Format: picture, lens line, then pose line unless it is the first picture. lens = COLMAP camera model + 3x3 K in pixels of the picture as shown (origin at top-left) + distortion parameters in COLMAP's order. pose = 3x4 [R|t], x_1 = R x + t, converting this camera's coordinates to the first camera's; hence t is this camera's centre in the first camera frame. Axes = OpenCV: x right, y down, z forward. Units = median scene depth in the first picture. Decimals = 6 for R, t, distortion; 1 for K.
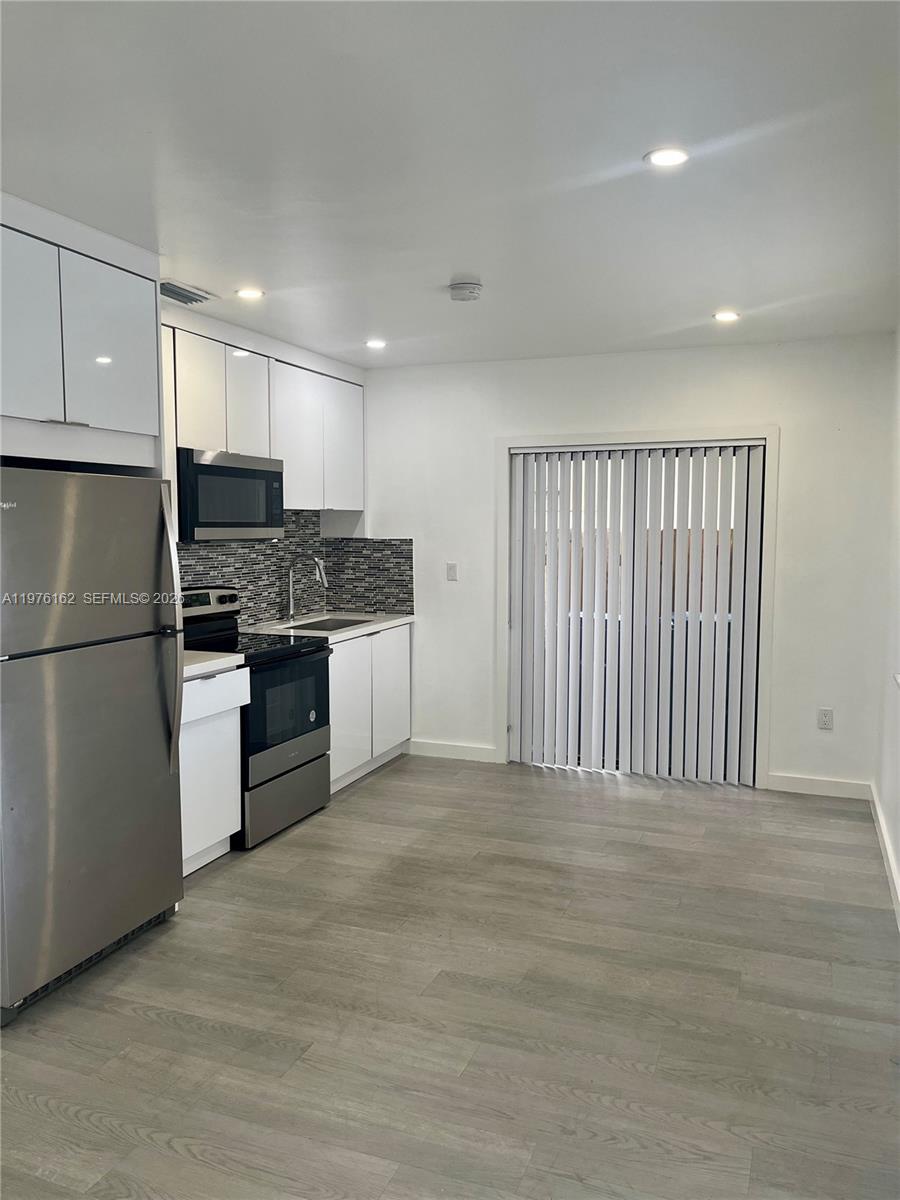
lens RADIAL K [[910.8, 0, 449.6], [0, 910.8, 597.1], [0, 0, 1]] dist [0.041946, -0.034766]
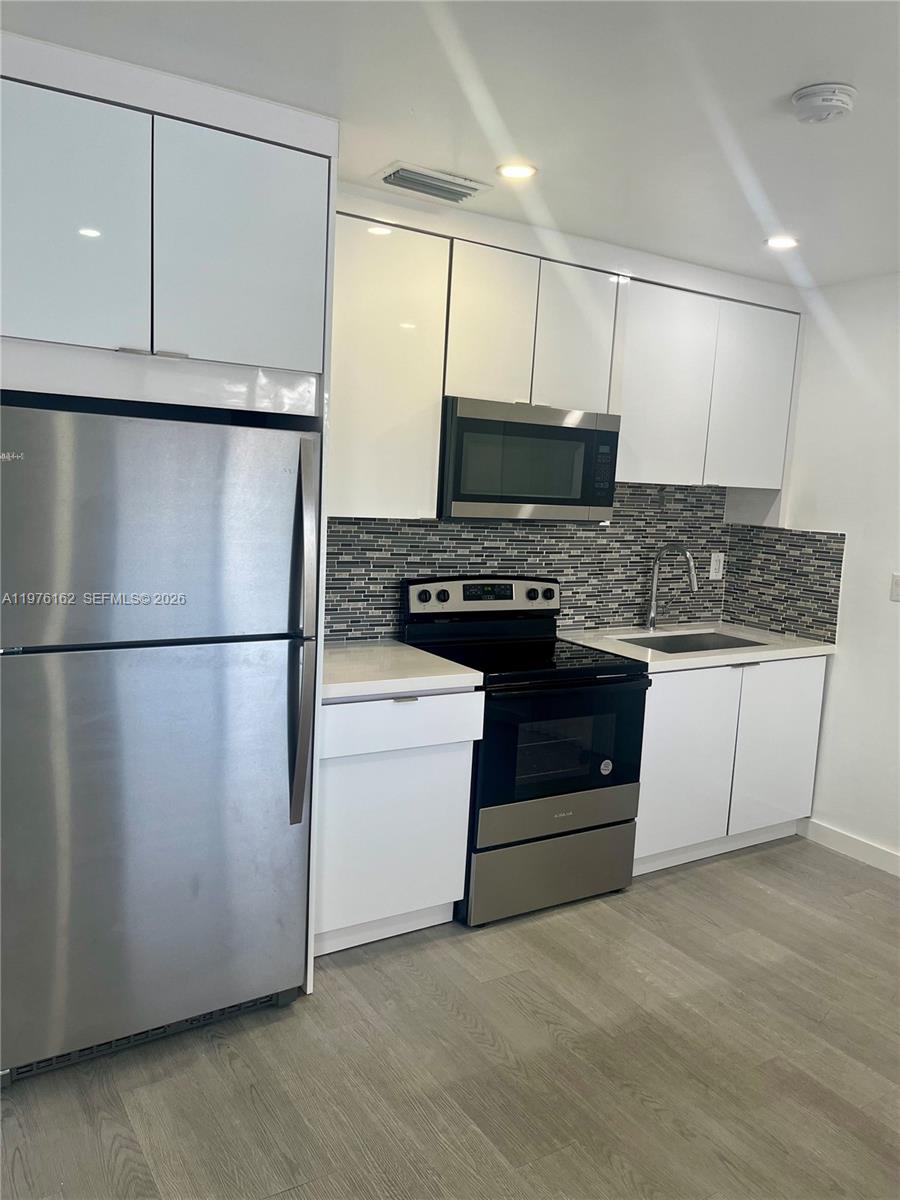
lens RADIAL K [[910.8, 0, 448.7], [0, 910.8, 603.8], [0, 0, 1]] dist [0.041946, -0.034766]
pose [[0.804874, 0.118394, -0.581516, 0.154290], [-0.097362, 0.992964, 0.067405, -0.035760], [0.585405, 0.002365, 0.810738, 0.325744]]
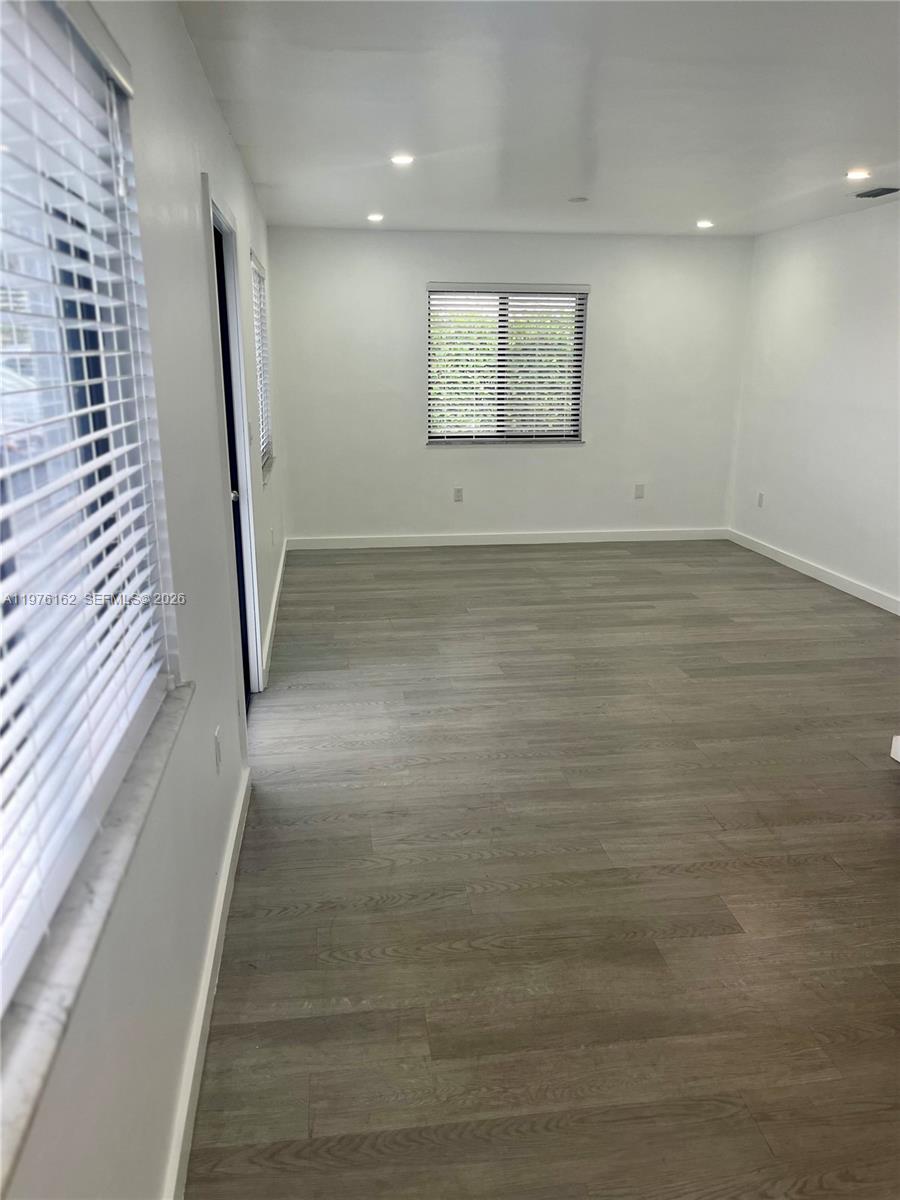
lens RADIAL K [[910.8, 0, 451.0], [0, 910.8, 601.4], [0, 0, 1]] dist [0.041946, -0.034766]
pose [[-0.870855, 0.122102, -0.476132, 0.388474], [-0.052637, 0.939920, 0.337313, -0.098269], [0.488713, 0.318813, -0.812107, 0.956793]]
